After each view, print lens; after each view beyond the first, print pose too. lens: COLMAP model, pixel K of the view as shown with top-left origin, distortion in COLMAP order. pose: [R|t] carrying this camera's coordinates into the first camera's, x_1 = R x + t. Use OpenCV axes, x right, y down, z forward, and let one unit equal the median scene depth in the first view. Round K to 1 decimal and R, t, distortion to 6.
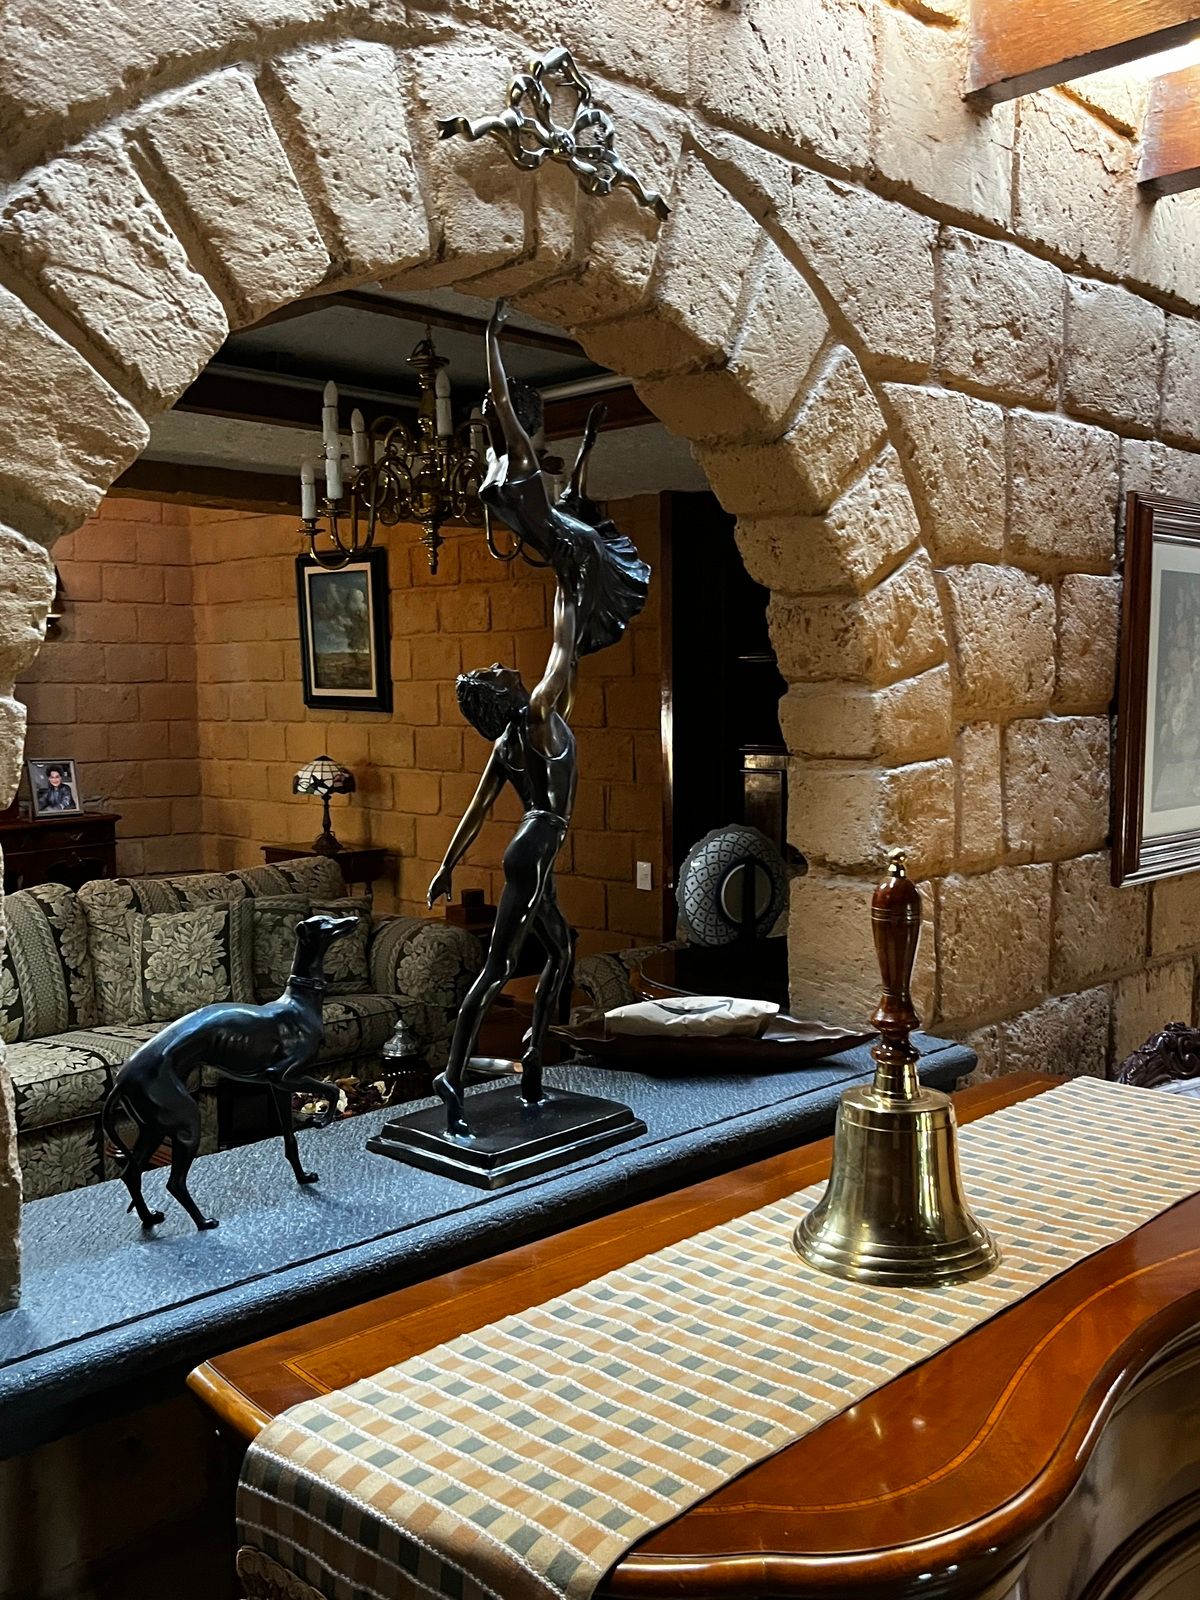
lens RADIAL K [[1488.9, 0, 603.7], [0, 1488.9, 797.2], [0, 0, 1]] dist [0.025357, 0.000000]
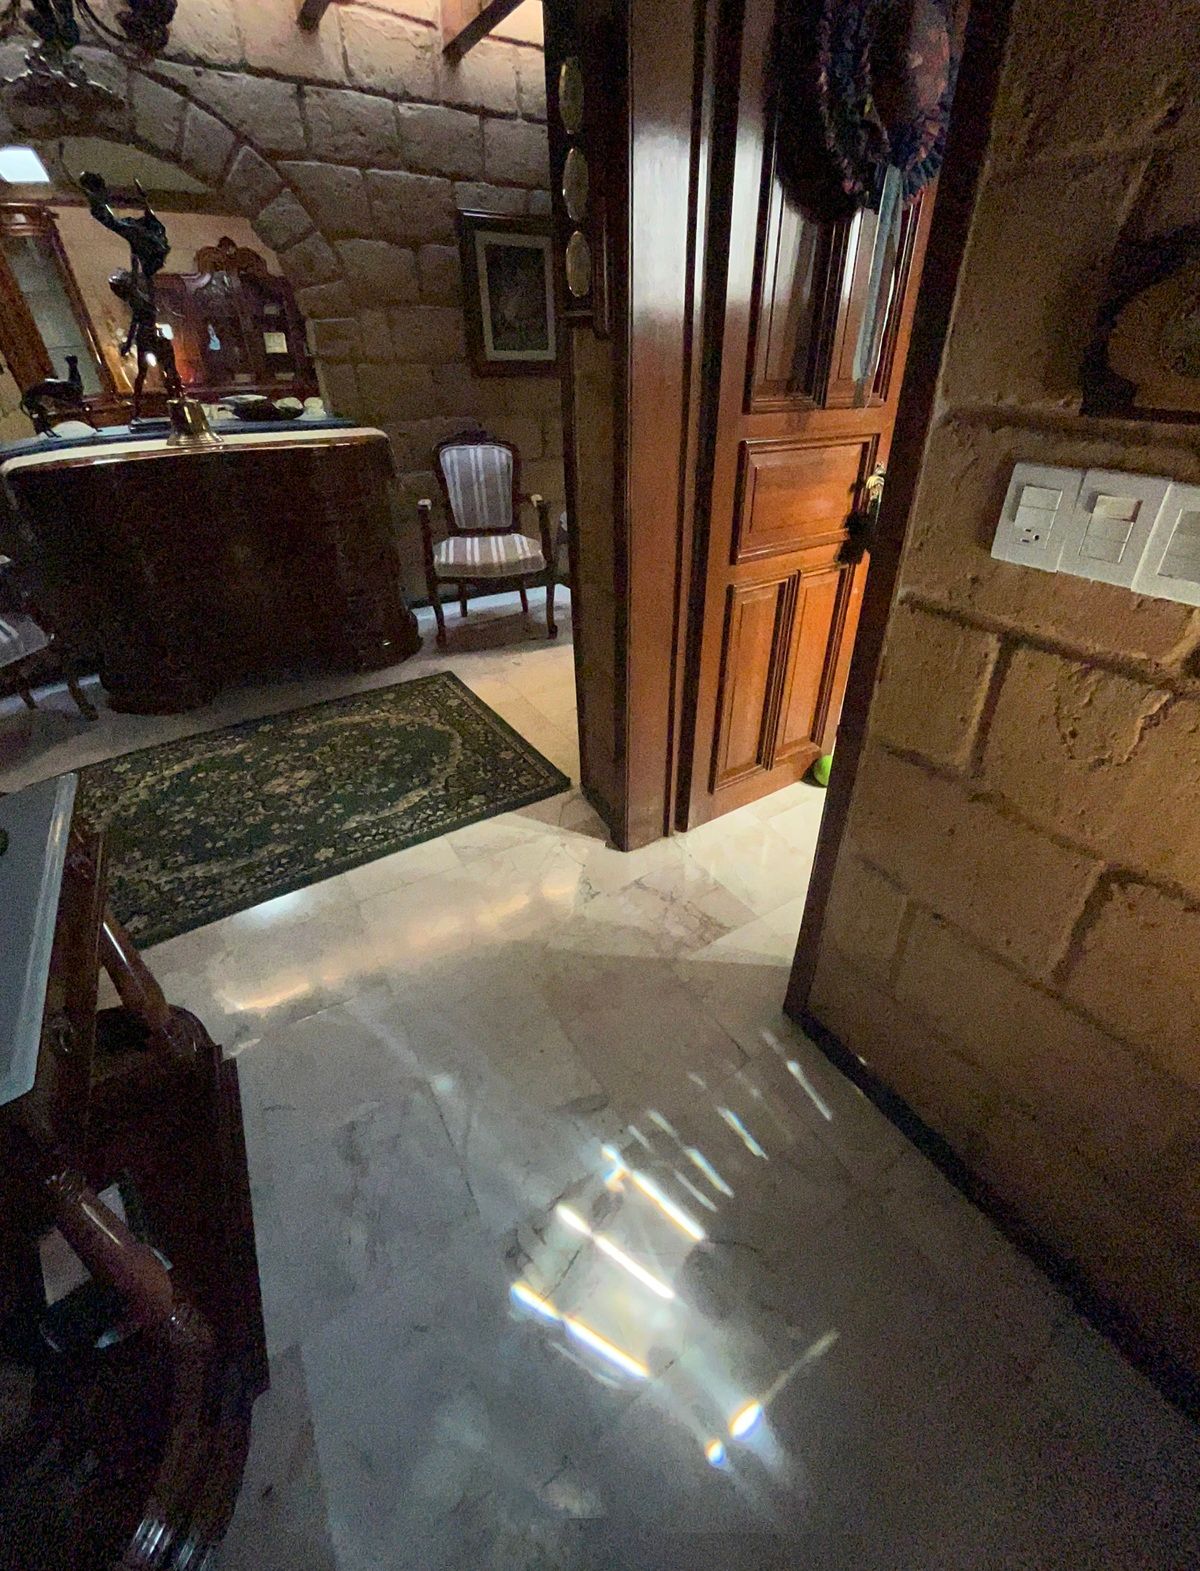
lens RADIAL K [[637.1, 0, 639.5], [0, 637.1, 744.1], [0, 0, 1]] dist [-0.027493, 0.002425]
pose [[0.974819, 0.117038, -0.189818, 1.166822], [-0.019560, 0.892800, 0.450029, 0.162550], [0.222140, -0.434983, 0.872607, -0.337594]]
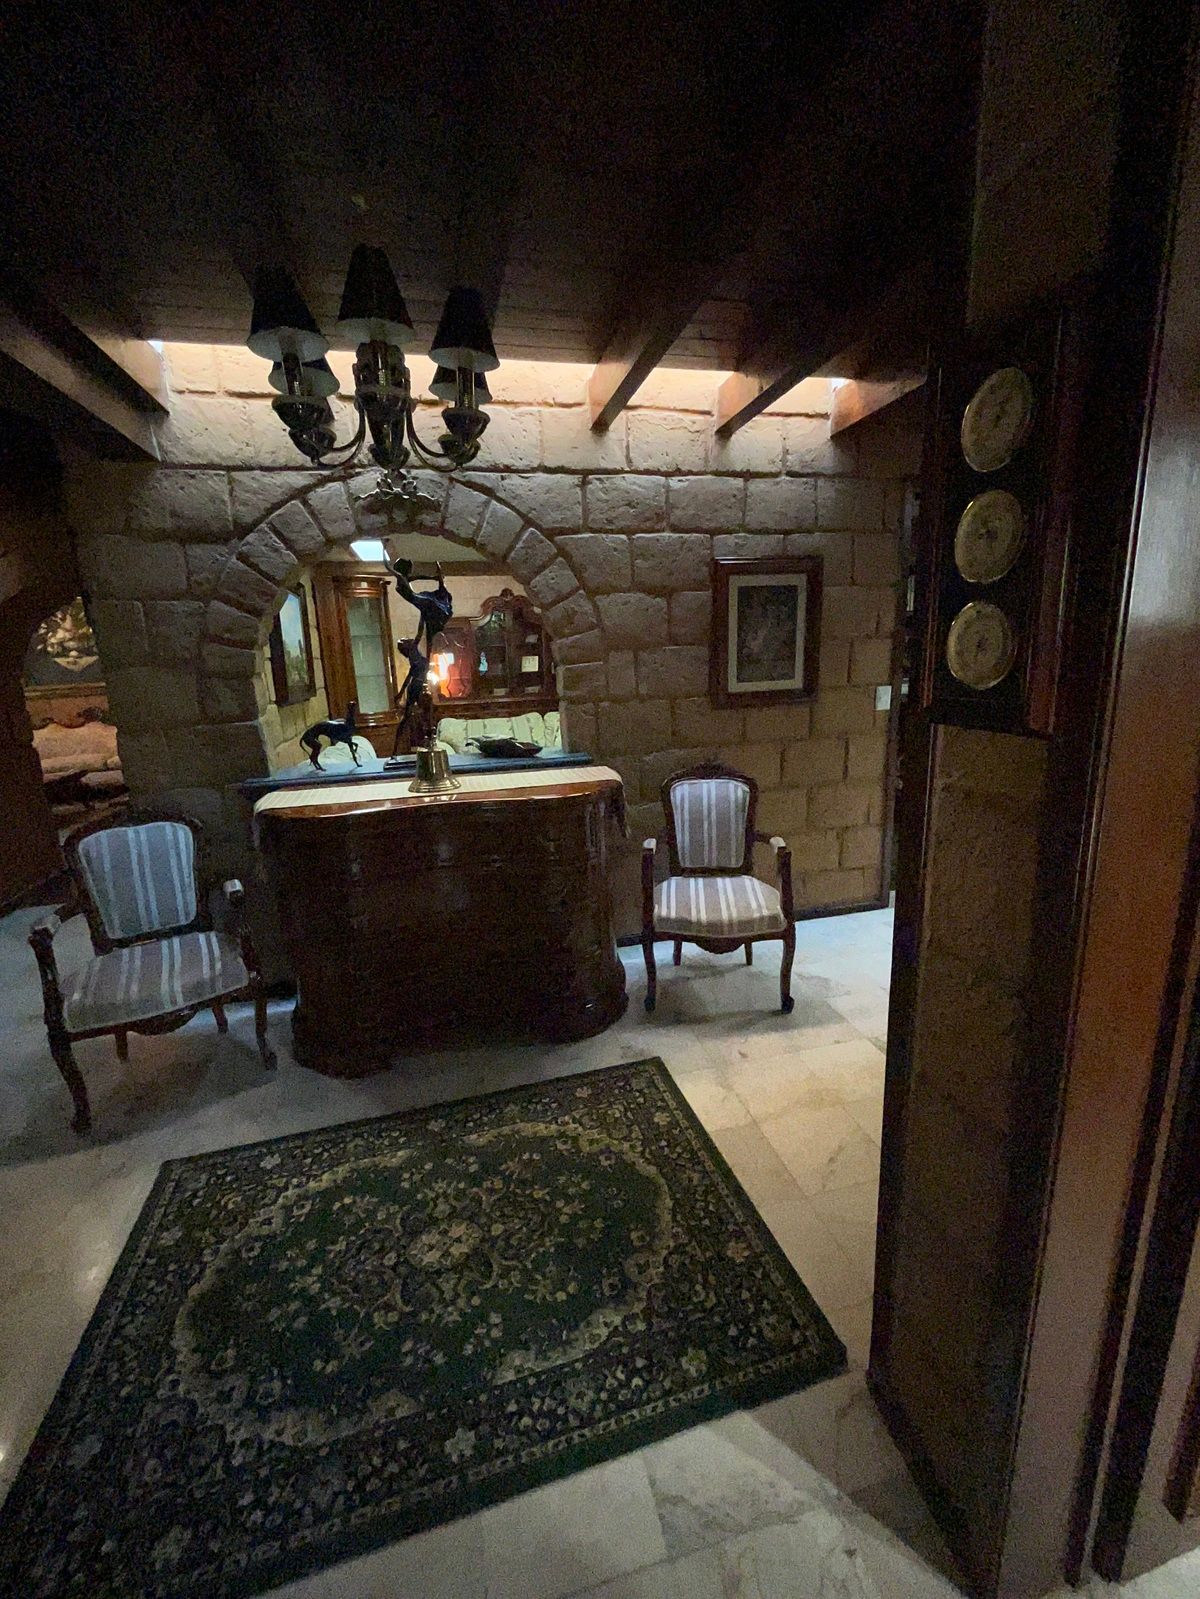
lens RADIAL K [[647.1, 0, 597.4], [0, 647.1, 803.0], [0, 0, 1]] dist [-0.000232, -0.000252]
pose [[0.836719, 0.081764, -0.541494, 0.987338], [-0.004265, 0.989734, 0.142858, 0.070916], [0.547615, -0.117223, 0.828478, -0.113237]]
